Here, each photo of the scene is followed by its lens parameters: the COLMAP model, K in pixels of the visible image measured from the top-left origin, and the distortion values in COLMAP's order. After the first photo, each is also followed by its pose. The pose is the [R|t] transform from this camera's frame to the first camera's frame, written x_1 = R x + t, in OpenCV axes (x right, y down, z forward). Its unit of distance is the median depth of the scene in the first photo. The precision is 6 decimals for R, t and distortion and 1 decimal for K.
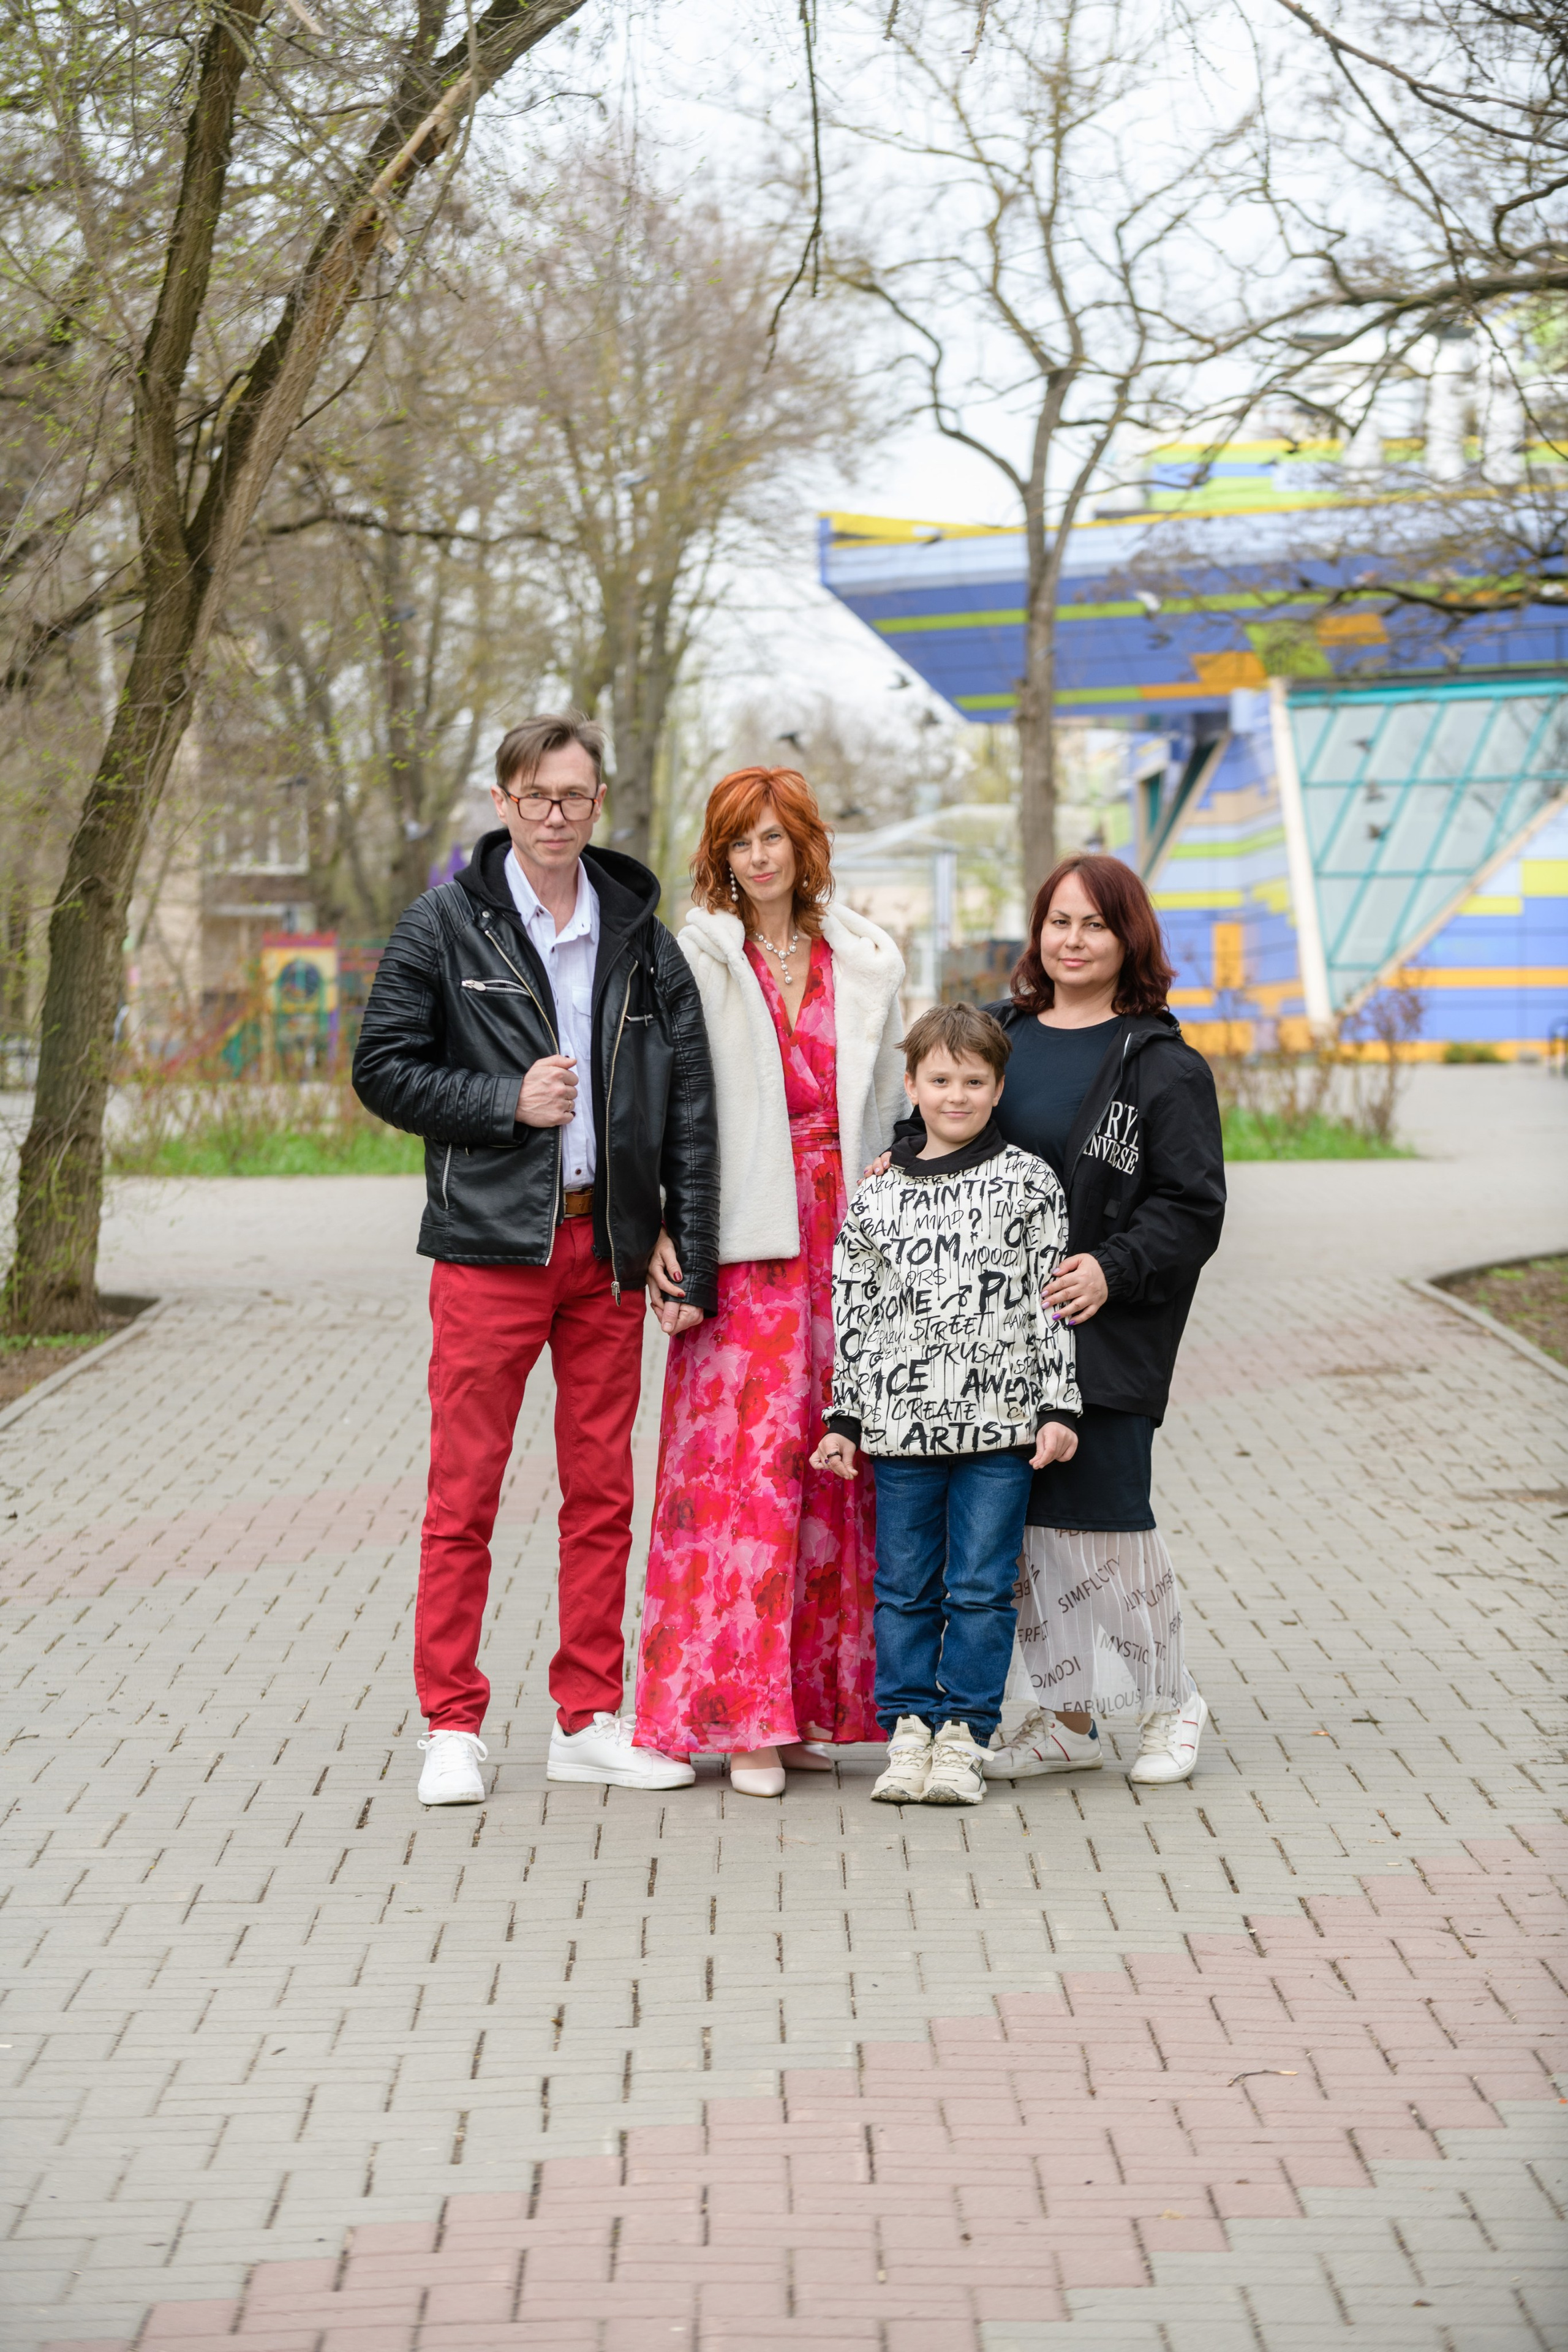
lens RADIAL K [[6588.2, 0, 794.0], [0, 6588.2, 1178.9], [0, 0, 1]] dist [0.141724, 0.000000]
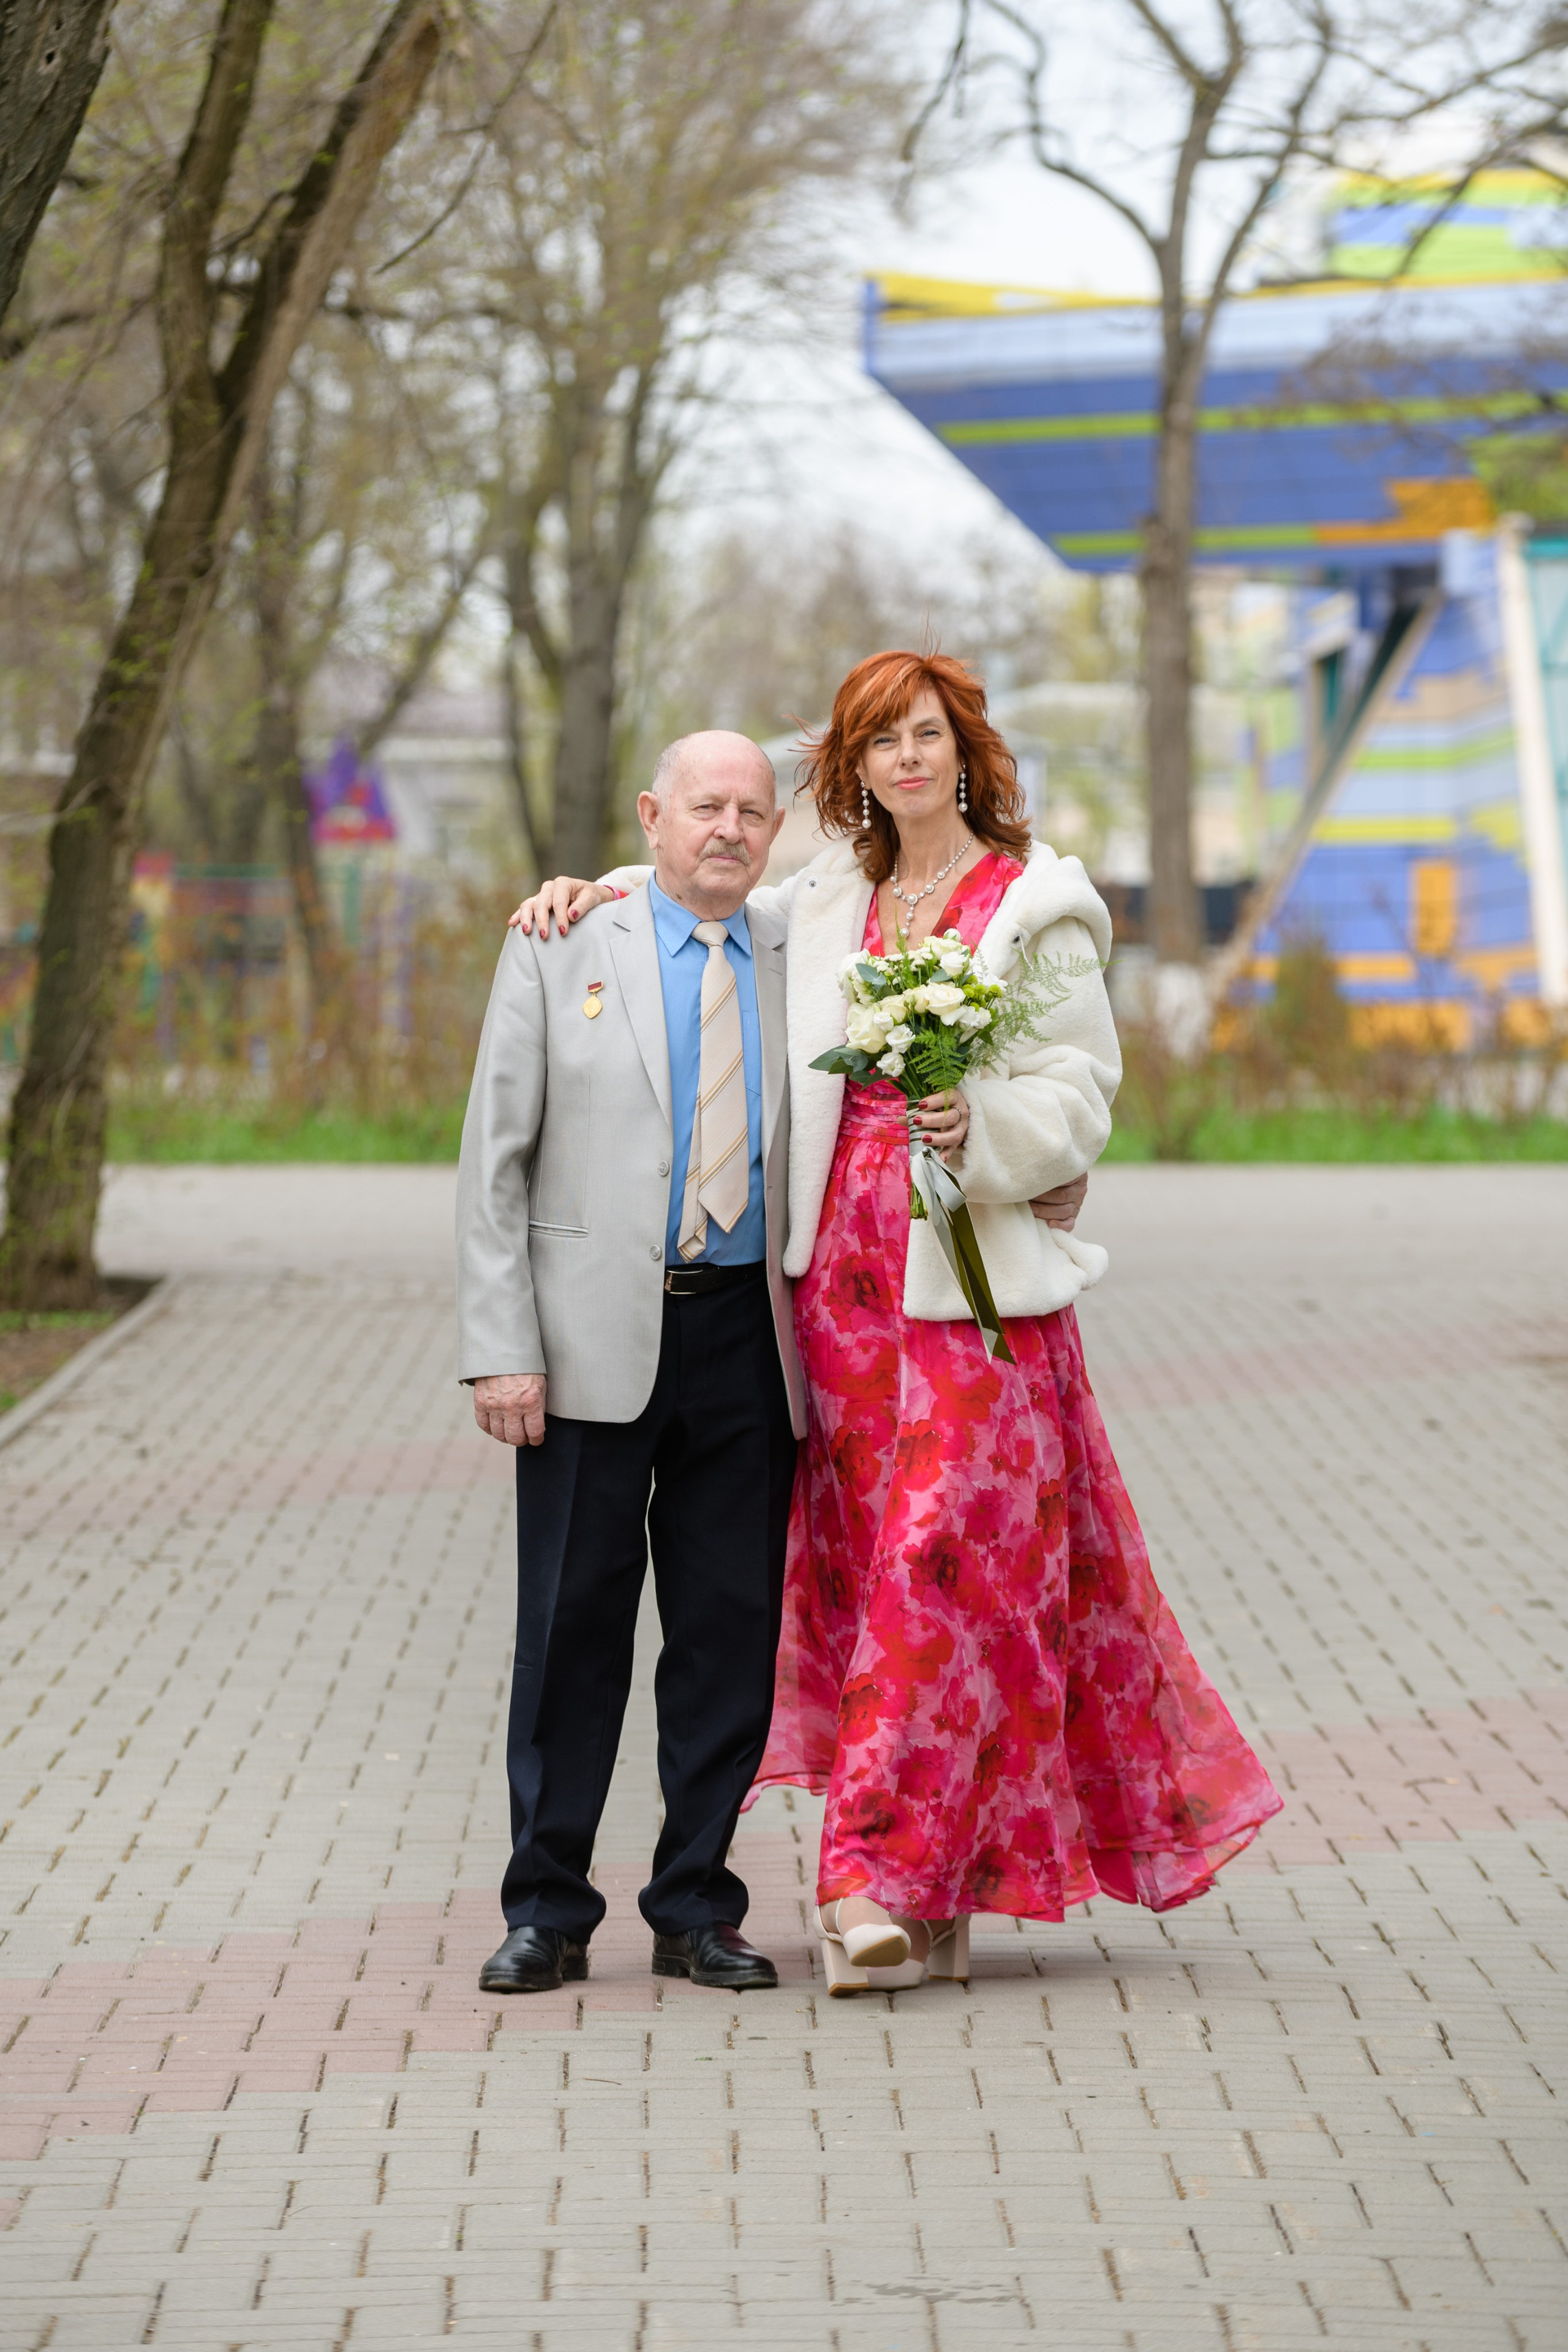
lens RADIAL K [[9293.3, 0, 901.6], [0, 9293.3, 1104.0], [0, 0, 1]] dist [0.392785, 0.000000]
pose [[0.999861, 0.014072, 0.008892, -0.012639], [-0.013970, 0.999838, -0.011375, 0.008397], [-0.009050, 0.011249, 0.999896, -0.209379]]
